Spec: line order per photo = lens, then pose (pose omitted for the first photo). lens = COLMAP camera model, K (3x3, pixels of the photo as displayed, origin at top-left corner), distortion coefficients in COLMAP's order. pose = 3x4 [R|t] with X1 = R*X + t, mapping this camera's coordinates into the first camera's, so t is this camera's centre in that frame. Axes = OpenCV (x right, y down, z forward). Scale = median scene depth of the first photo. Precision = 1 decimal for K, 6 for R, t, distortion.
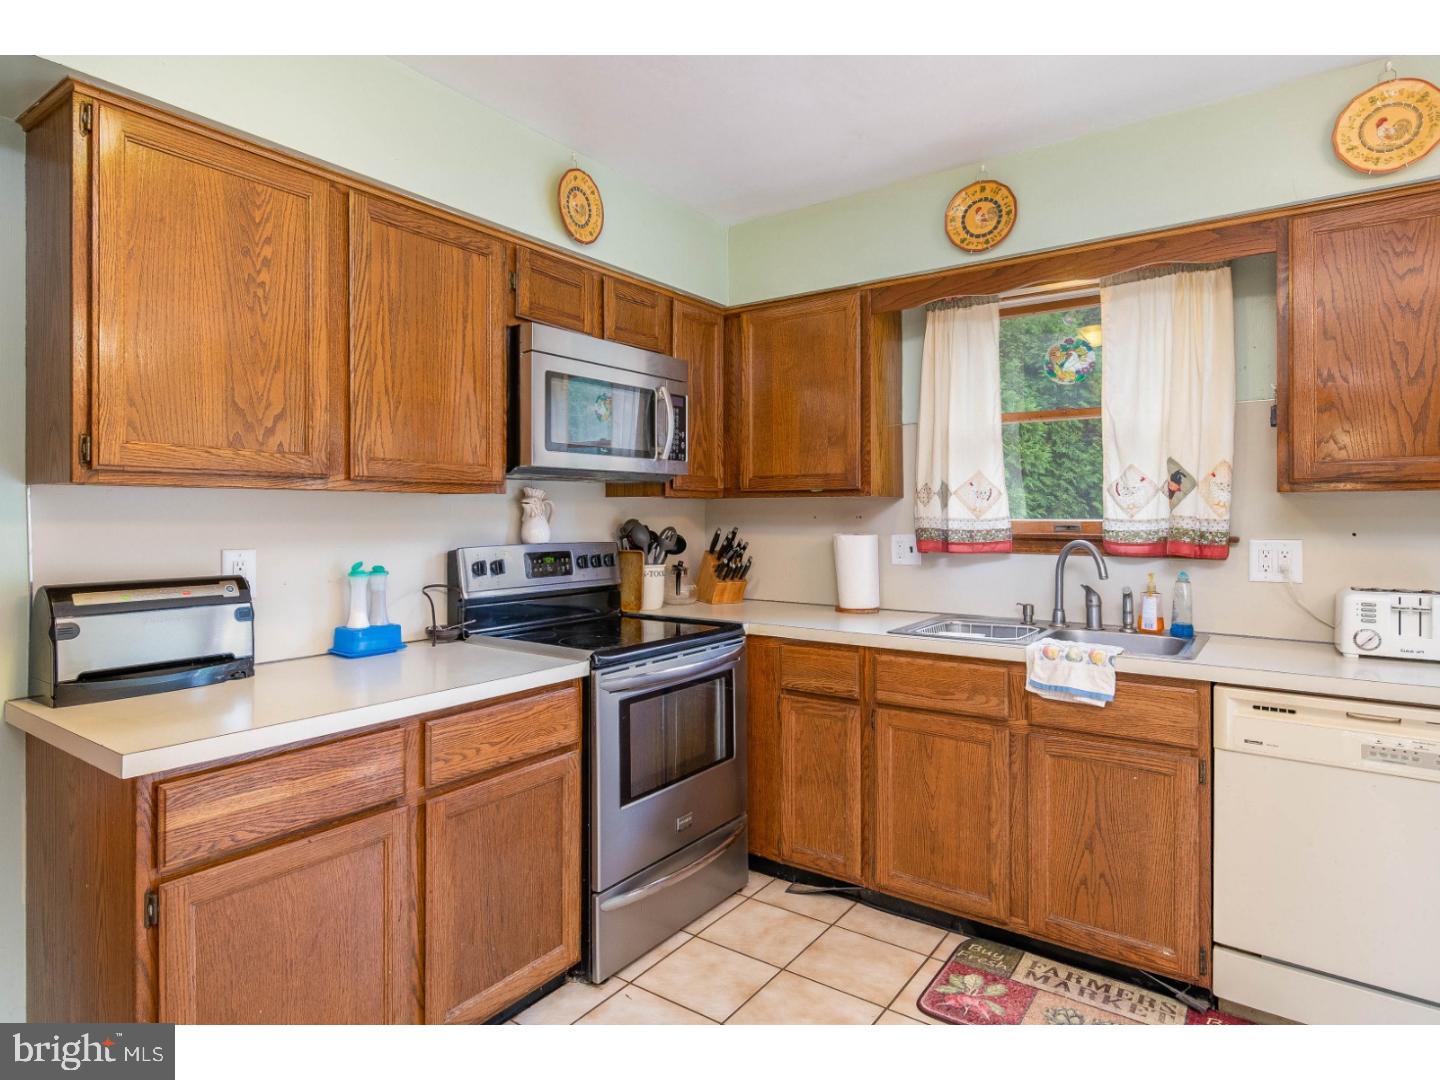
lens RADIAL K [[816.1, 0, 668.4], [0, 816.1, 512.3], [0, 0, 1]] dist [0.004269, -0.001044]
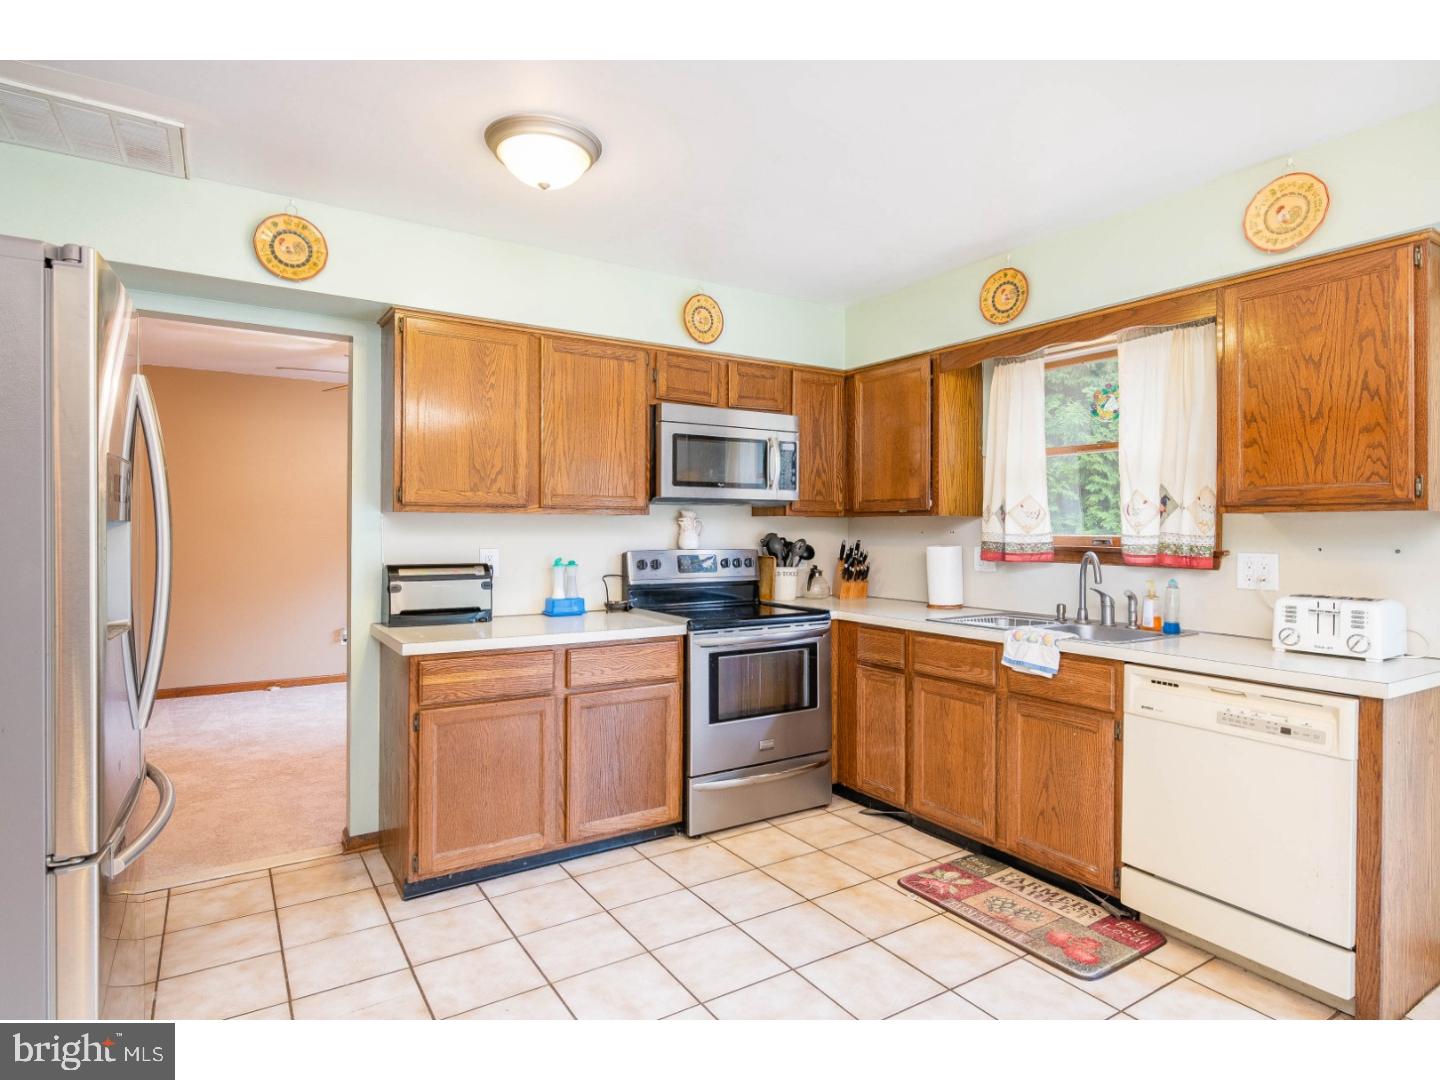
lens RADIAL K [[777.0, 0, 715.9], [0, 777.0, 525.7], [0, 0, 1]] dist [0.000564, 0.000052]
pose [[0.940423, 0.002872, -0.339993, 0.428438], [-0.003844, 0.999990, -0.002185, -0.000586], [0.339984, 0.003362, 0.940425, -0.333466]]
